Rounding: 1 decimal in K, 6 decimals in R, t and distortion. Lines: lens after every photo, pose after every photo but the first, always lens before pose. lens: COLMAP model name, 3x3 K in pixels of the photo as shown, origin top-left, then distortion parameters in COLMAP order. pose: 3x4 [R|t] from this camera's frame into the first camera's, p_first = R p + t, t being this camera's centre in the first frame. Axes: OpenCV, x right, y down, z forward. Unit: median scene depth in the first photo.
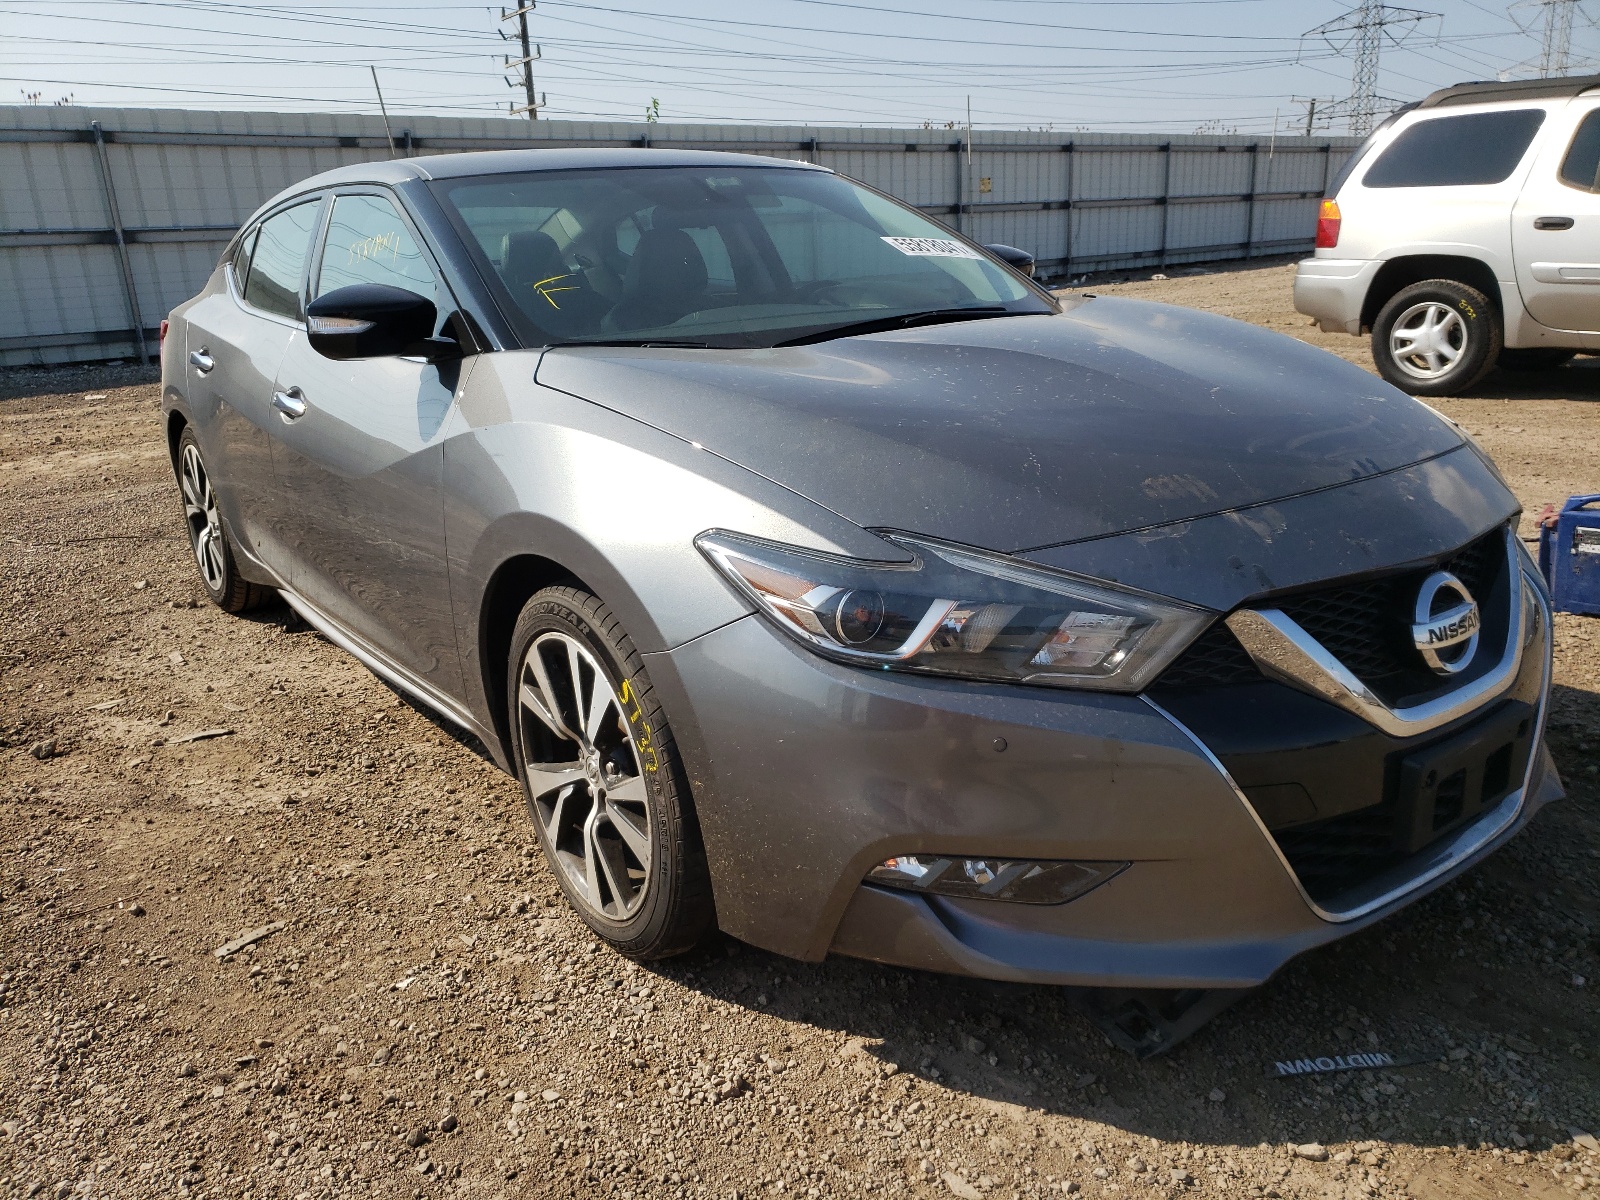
lens RADIAL K [[1215.6, 0, 801.6], [0, 1215.6, 598.8], [0, 0, 1]] dist [0.023300, -0.002639]
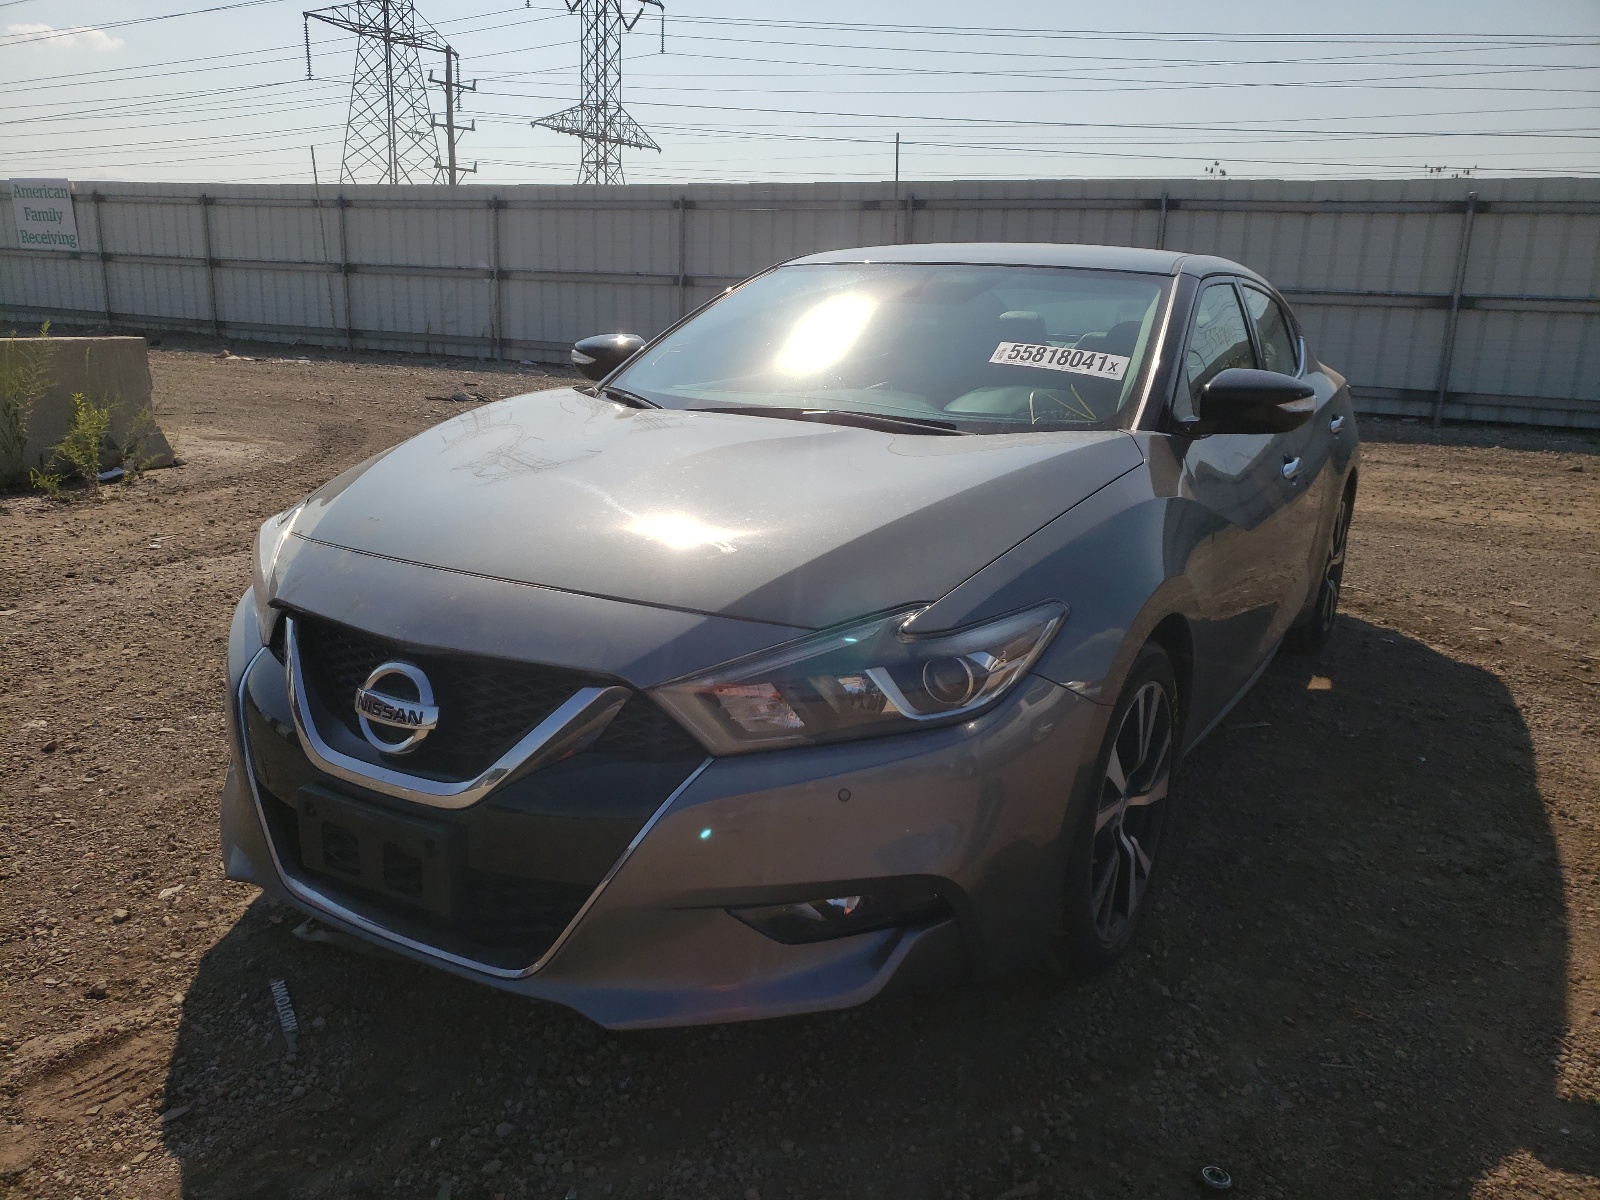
lens RADIAL K [[1215.6, 0, 799.5], [0, 1215.6, 602.0], [0, 0, 1]] dist [0.023300, -0.002639]
pose [[0.420828, 0.275600, -0.864262, 0.964813], [-0.316176, 0.937551, 0.145018, -0.273220], [0.850257, 0.212231, 0.481686, 0.755330]]
